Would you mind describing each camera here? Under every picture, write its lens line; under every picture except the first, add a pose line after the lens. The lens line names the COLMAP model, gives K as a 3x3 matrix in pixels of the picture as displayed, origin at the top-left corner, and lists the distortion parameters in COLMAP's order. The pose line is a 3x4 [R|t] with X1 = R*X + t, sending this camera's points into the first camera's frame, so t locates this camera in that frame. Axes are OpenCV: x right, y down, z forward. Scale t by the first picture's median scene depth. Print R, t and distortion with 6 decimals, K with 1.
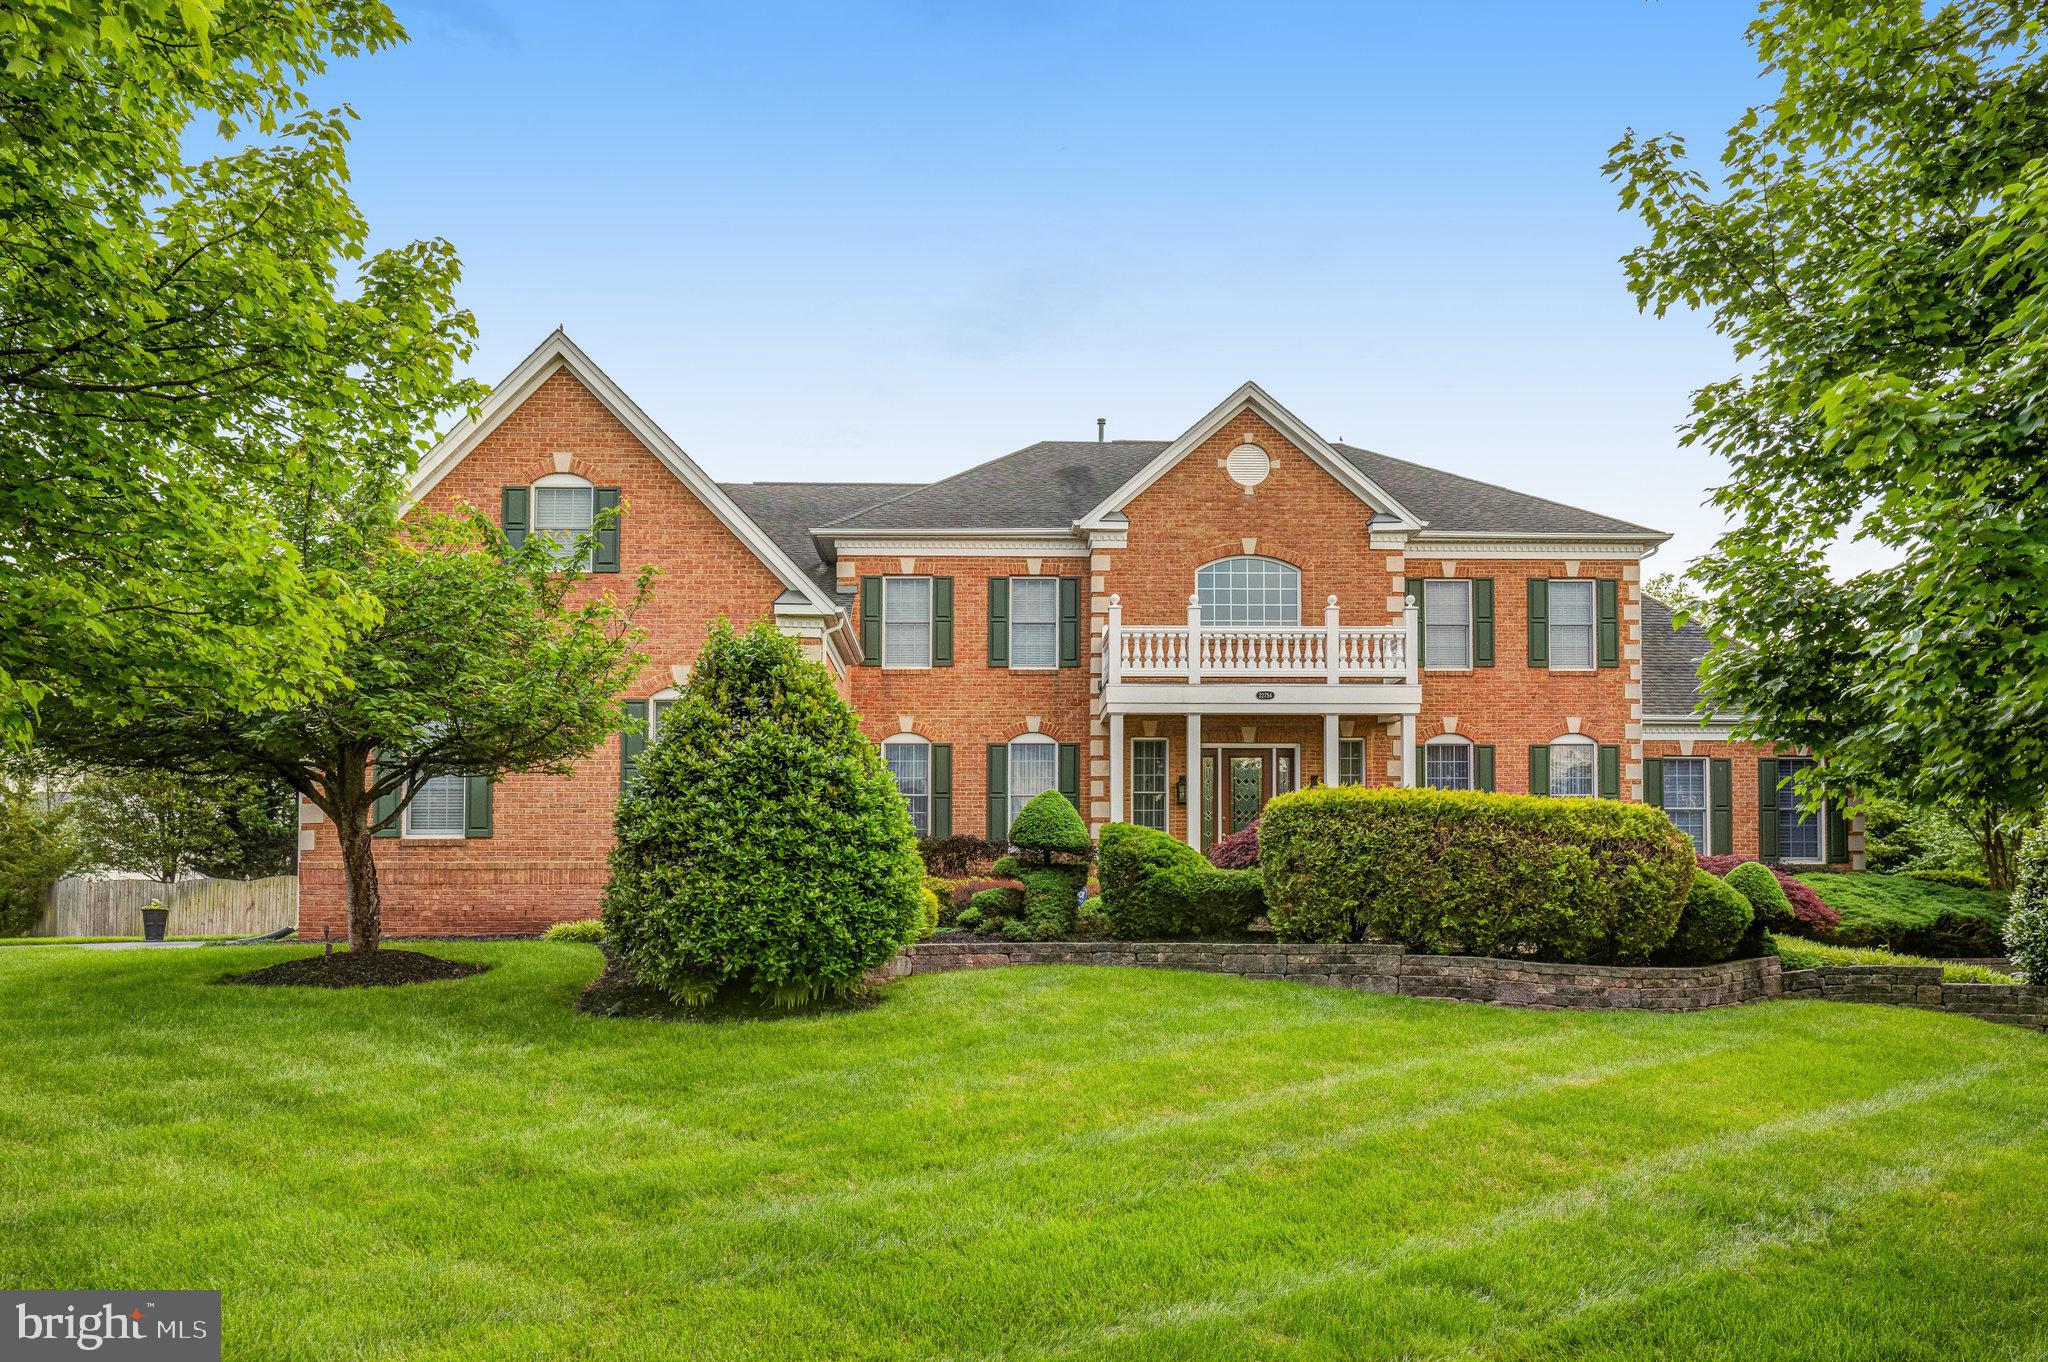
lens RADIAL K [[1631.3, 0, 972.3], [0, 1631.3, 834.7], [0, 0, 1]] dist [-0.003342, 0.002689]
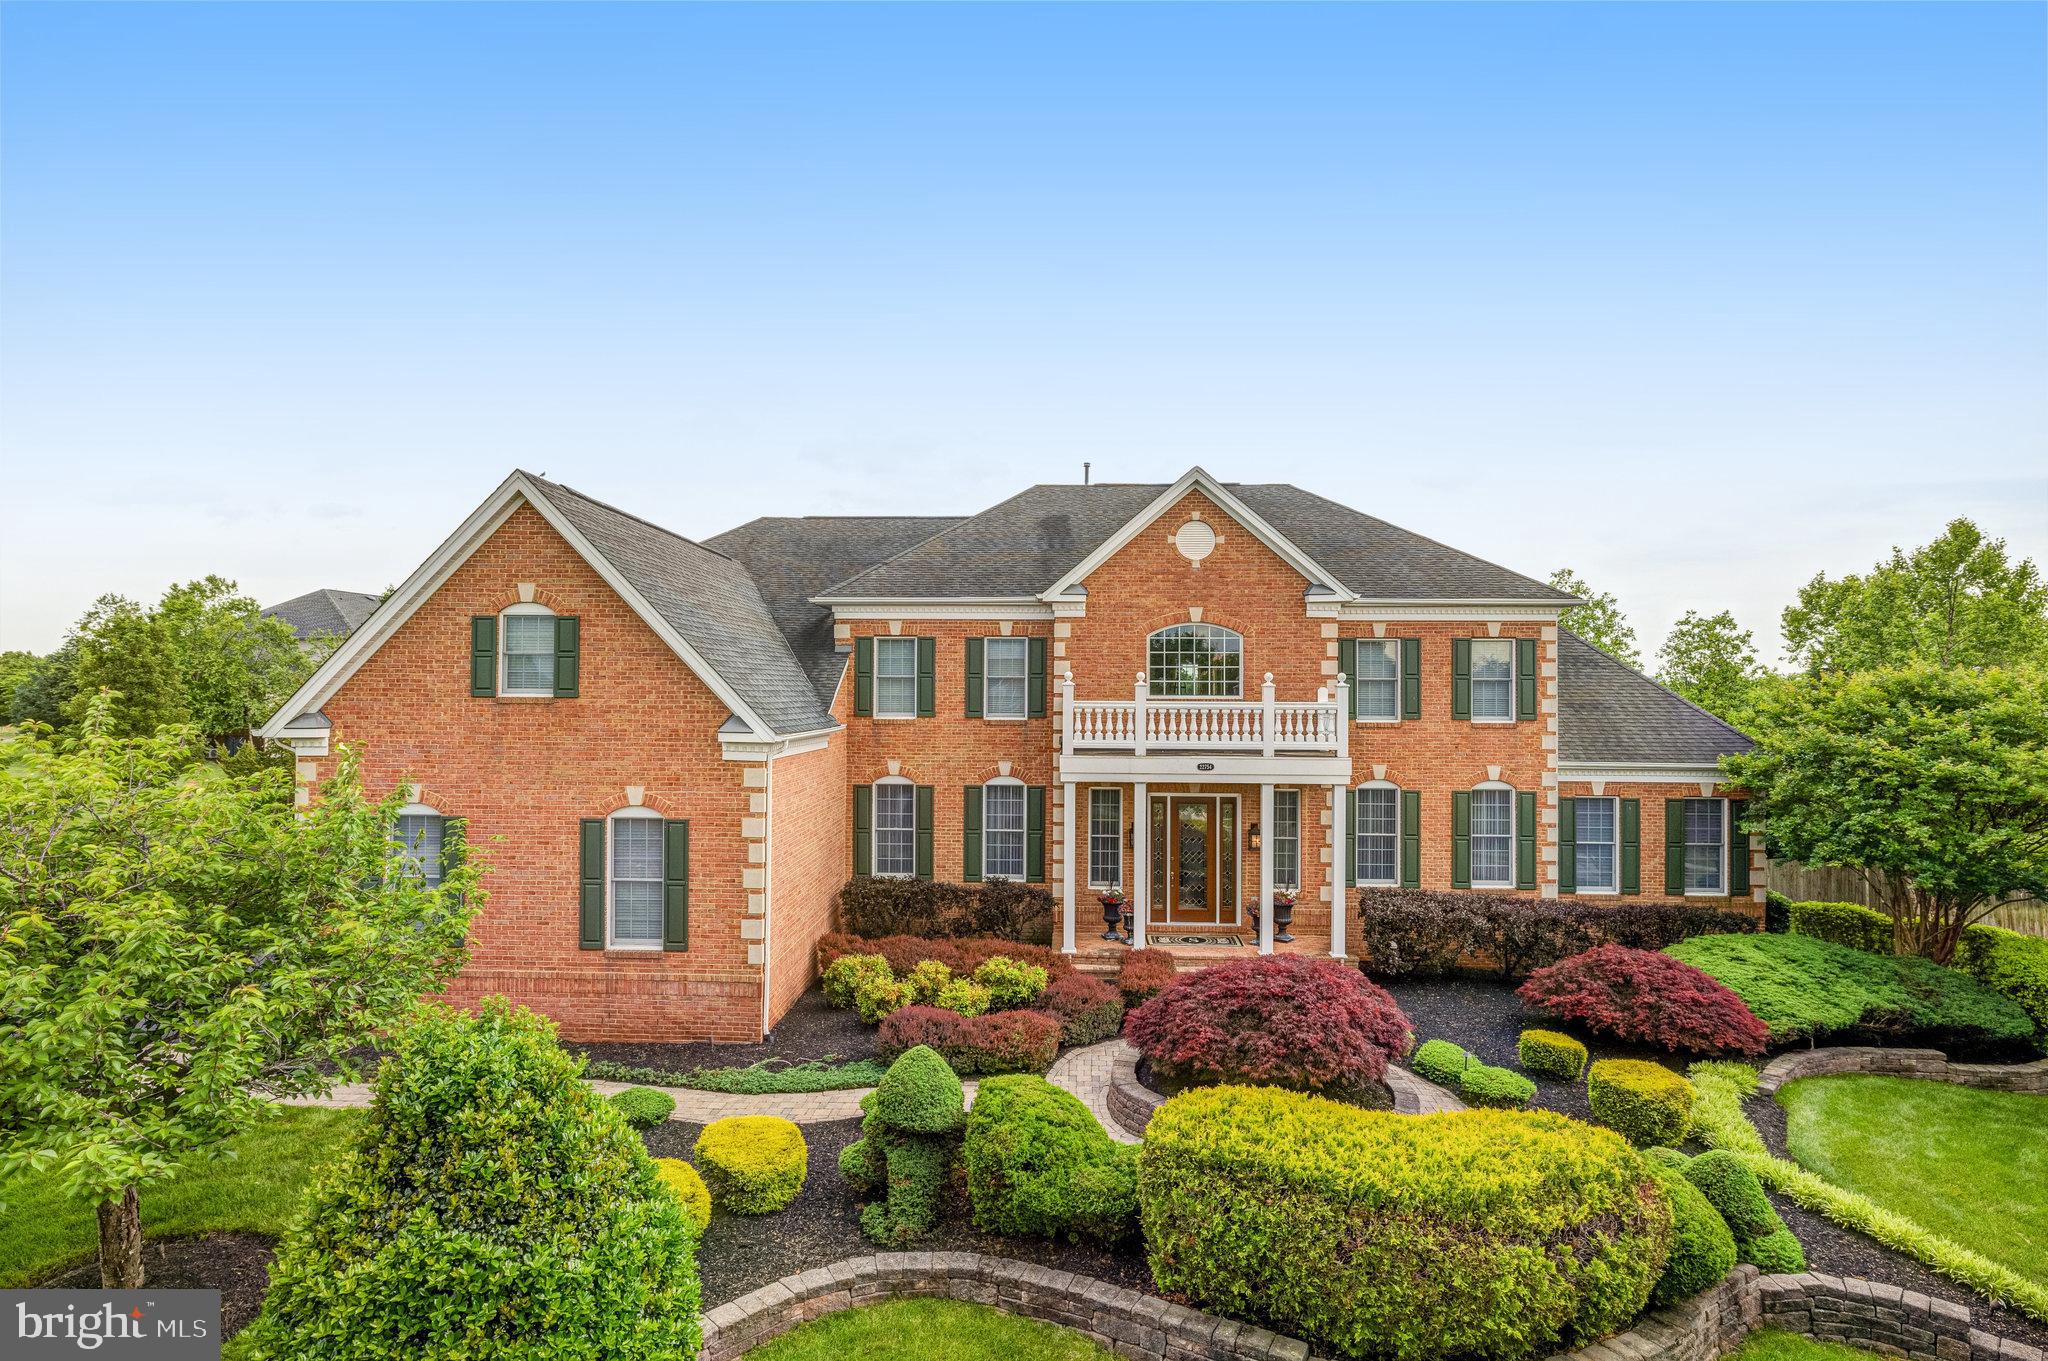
lens RADIAL K [[1075.0, 0, 993.2], [0, 1075.0, 670.6], [0, 0, 1]] dist [-0.003947, 0.002026]
pose [[0.997828, 0.000277, -0.065878, 0.084595], [0.001605, 0.999592, 0.028518, -0.168999], [0.065859, -0.028562, 0.997420, 0.273748]]
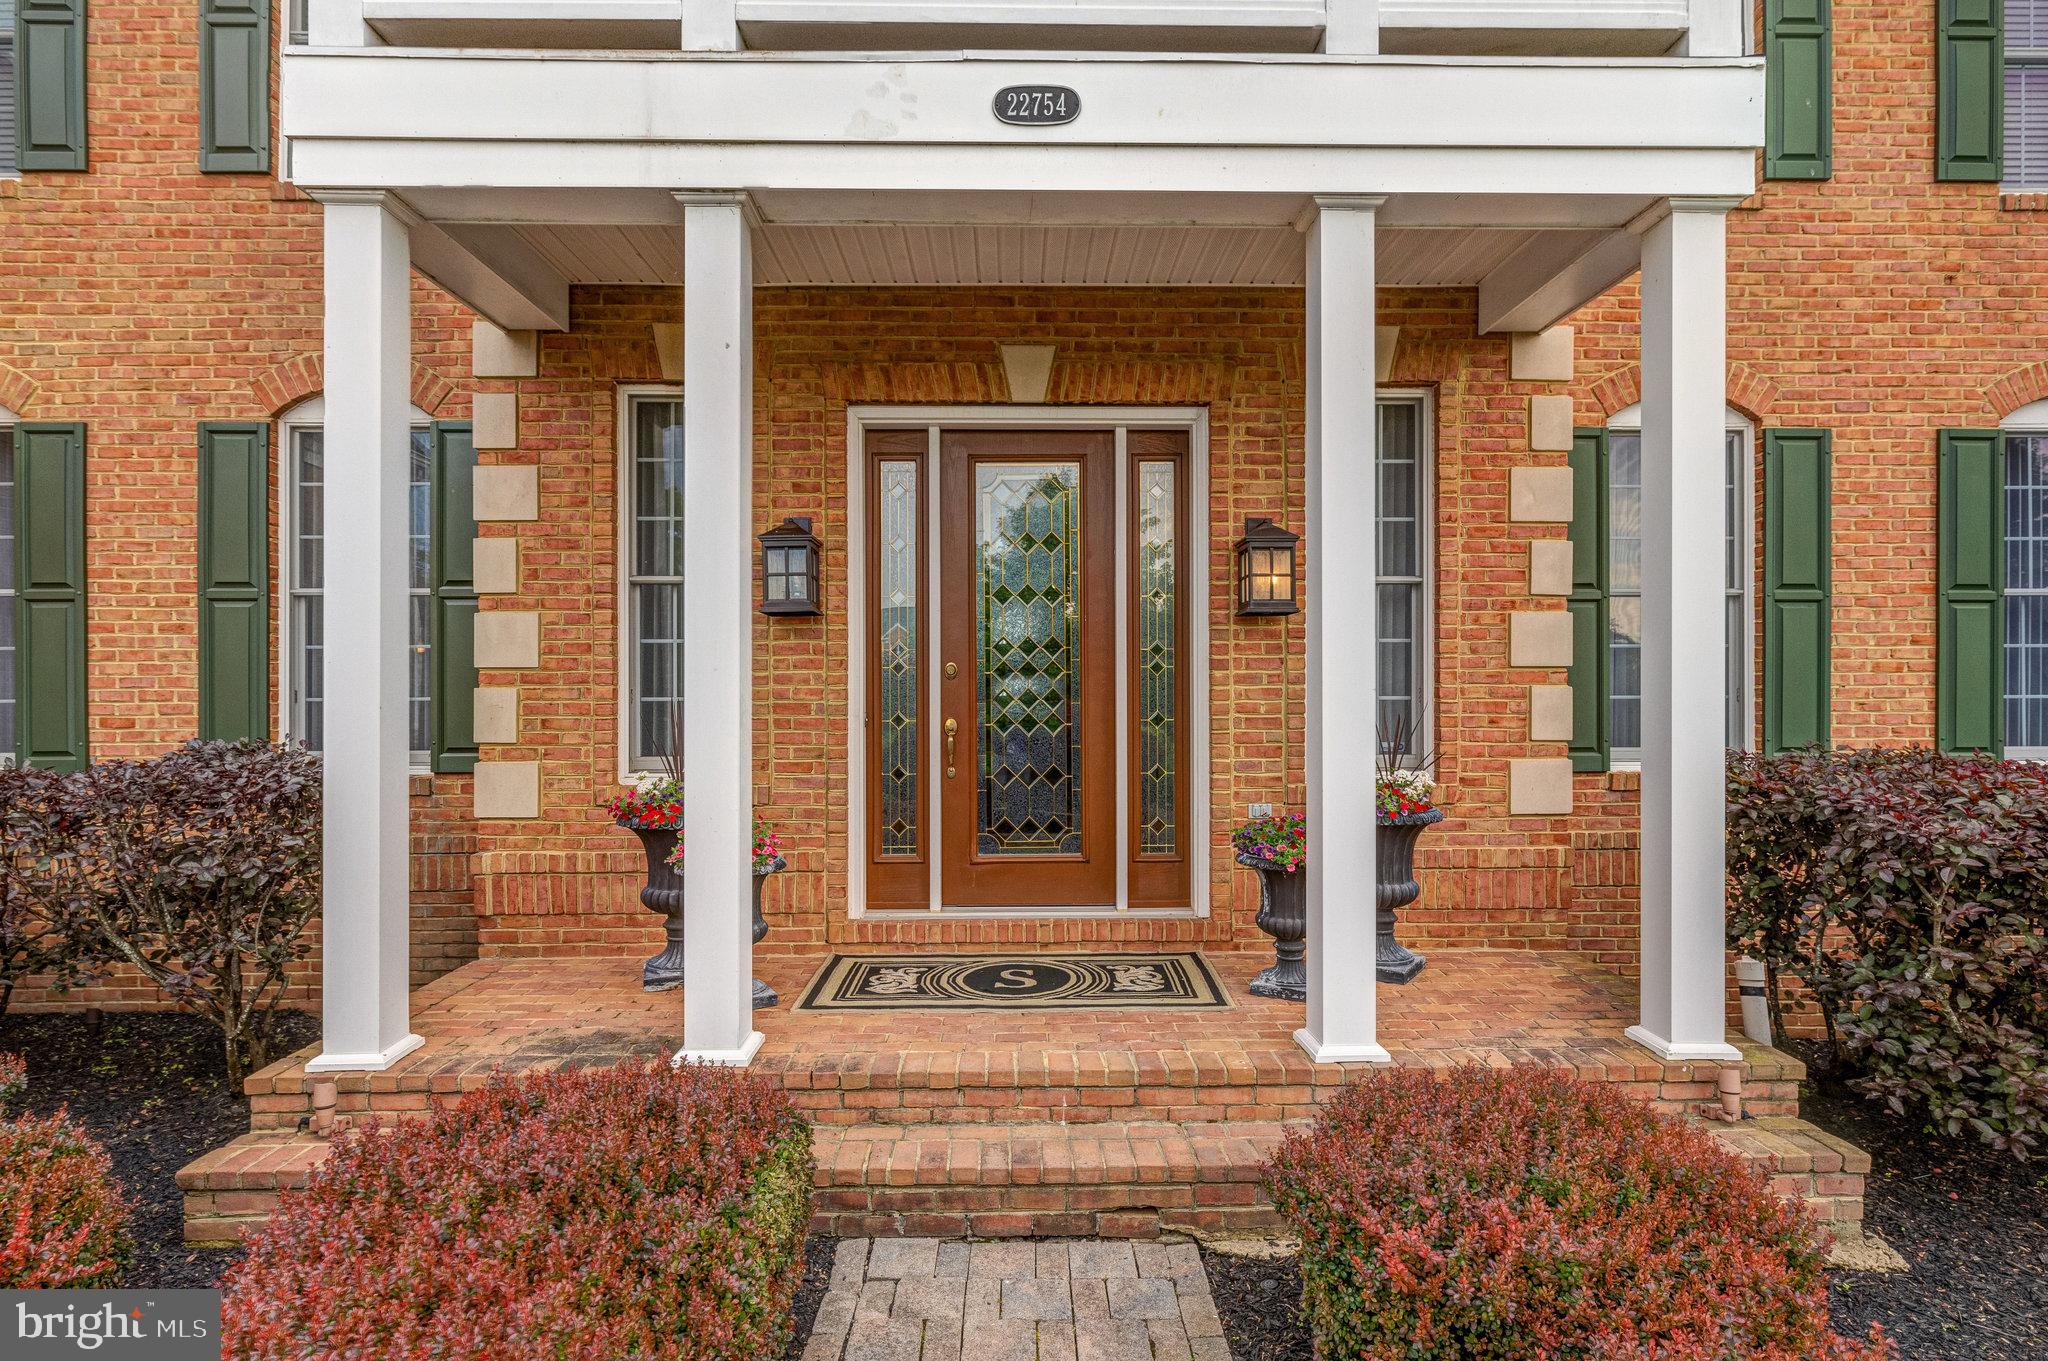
lens RADIAL K [[1075.0, 0, 1035.5], [0, 1075.0, 691.3], [0, 0, 1]] dist [-0.003947, 0.002026]
pose [[0.999827, -0.002212, 0.018494, 0.175288], [0.001420, 0.999087, 0.042702, -0.014784], [-0.018572, -0.042668, 0.998917, 0.850826]]
